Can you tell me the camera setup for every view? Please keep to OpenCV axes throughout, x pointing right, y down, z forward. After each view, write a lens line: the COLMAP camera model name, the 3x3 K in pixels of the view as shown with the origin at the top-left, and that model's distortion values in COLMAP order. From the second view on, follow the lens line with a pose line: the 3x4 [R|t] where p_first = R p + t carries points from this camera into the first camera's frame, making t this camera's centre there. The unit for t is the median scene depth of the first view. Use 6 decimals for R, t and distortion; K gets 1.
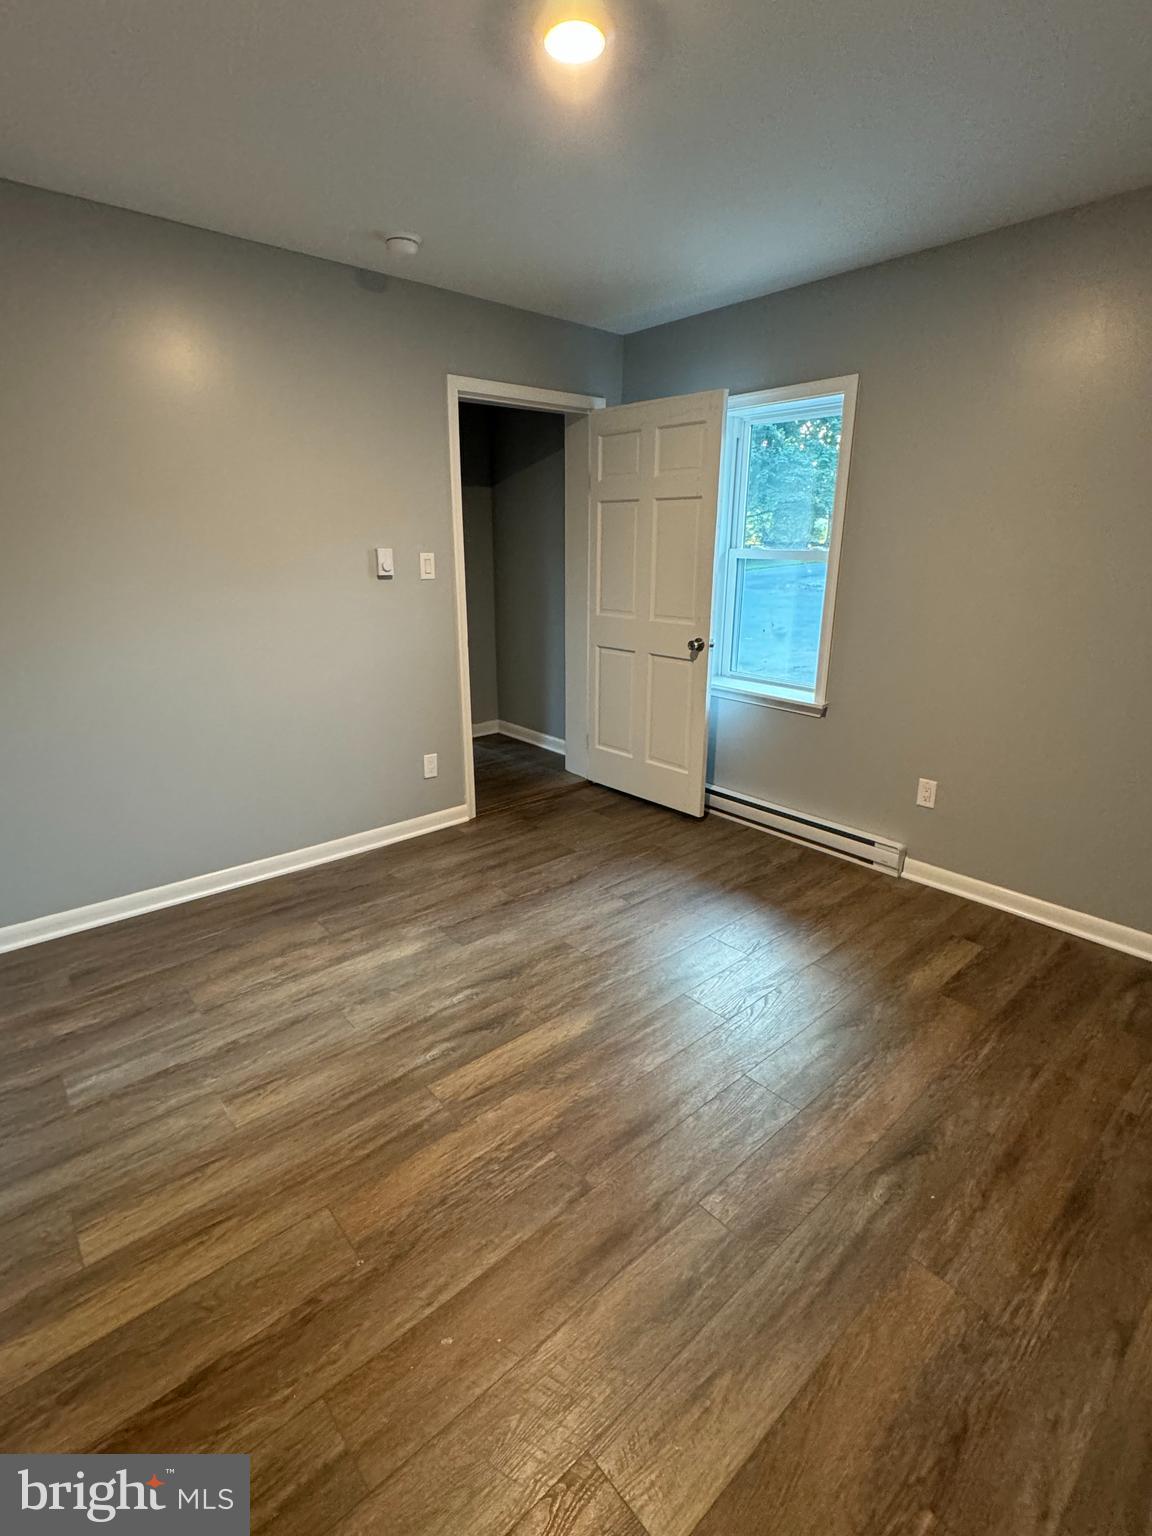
lens RADIAL K [[722.9, 0, 576.0], [0, 722.9, 768.0], [0, 0, 1]] dist [0.000502, 0.000136]
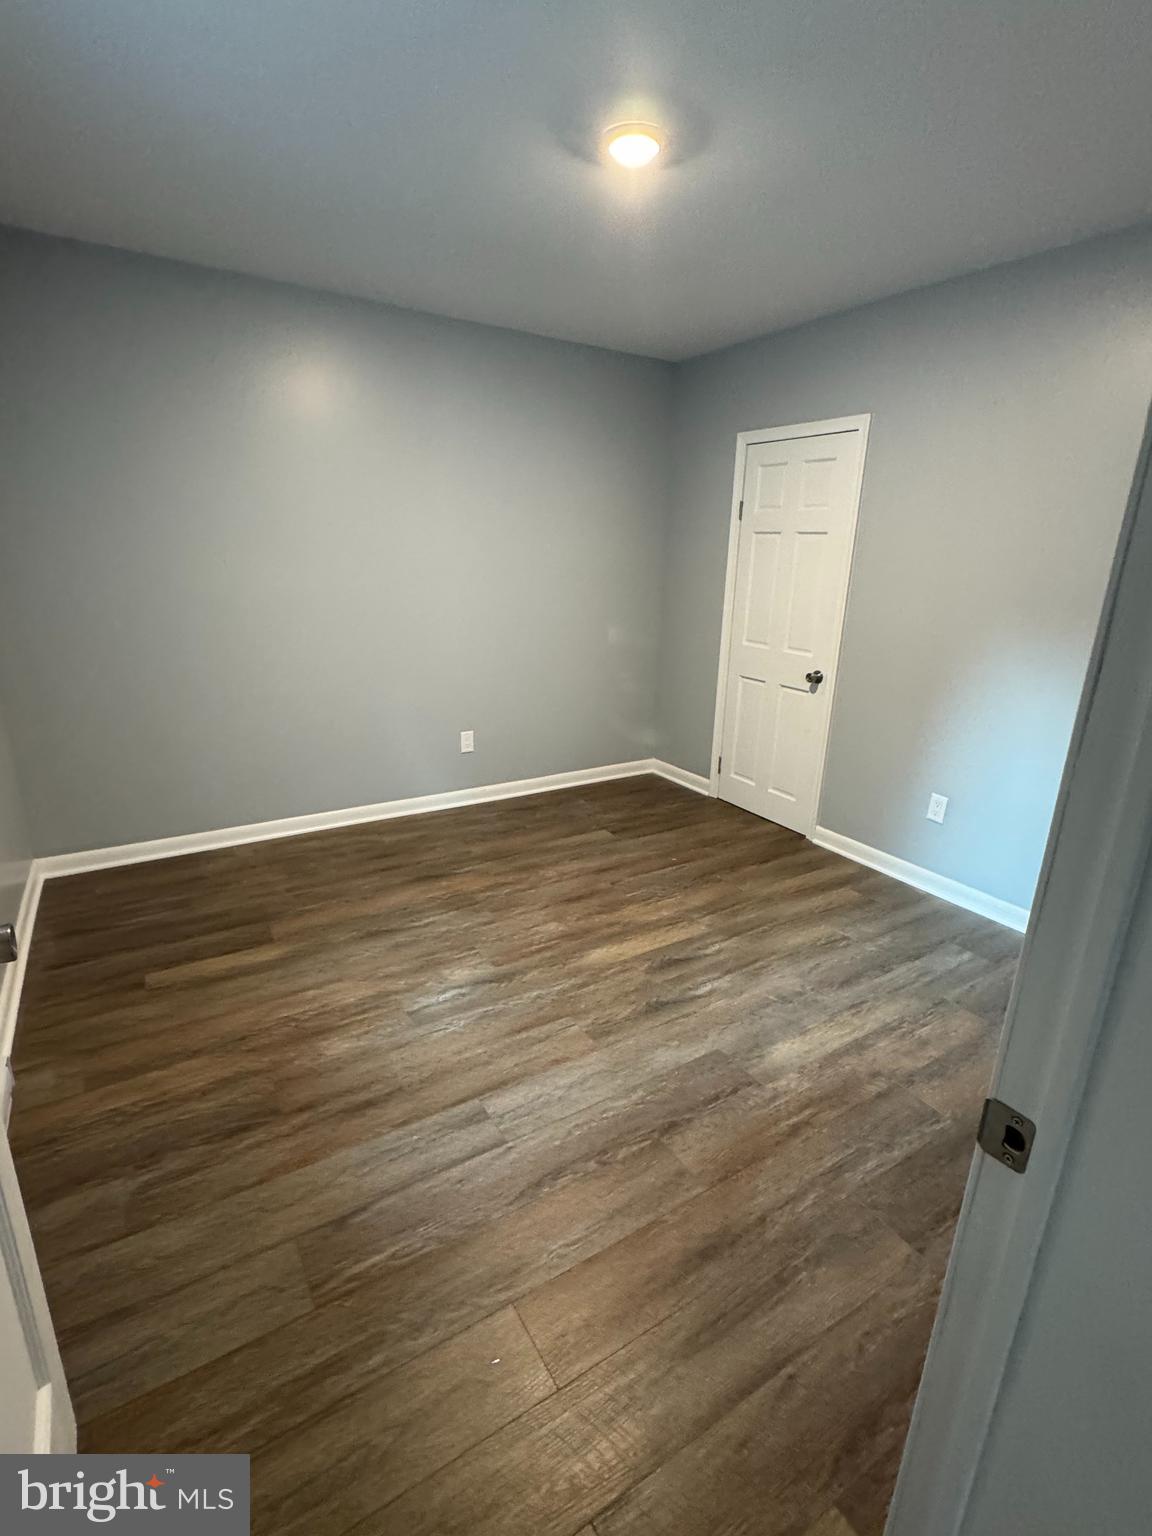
lens RADIAL K [[722.9, 0, 576.0], [0, 722.9, 768.0], [0, 0, 1]] dist [0.000502, 0.000136]
pose [[-0.986860, -0.071872, 0.144710, -0.103069], [0.022437, 0.825982, 0.563250, -0.529475], [-0.160010, 0.559096, -0.813516, 1.676309]]
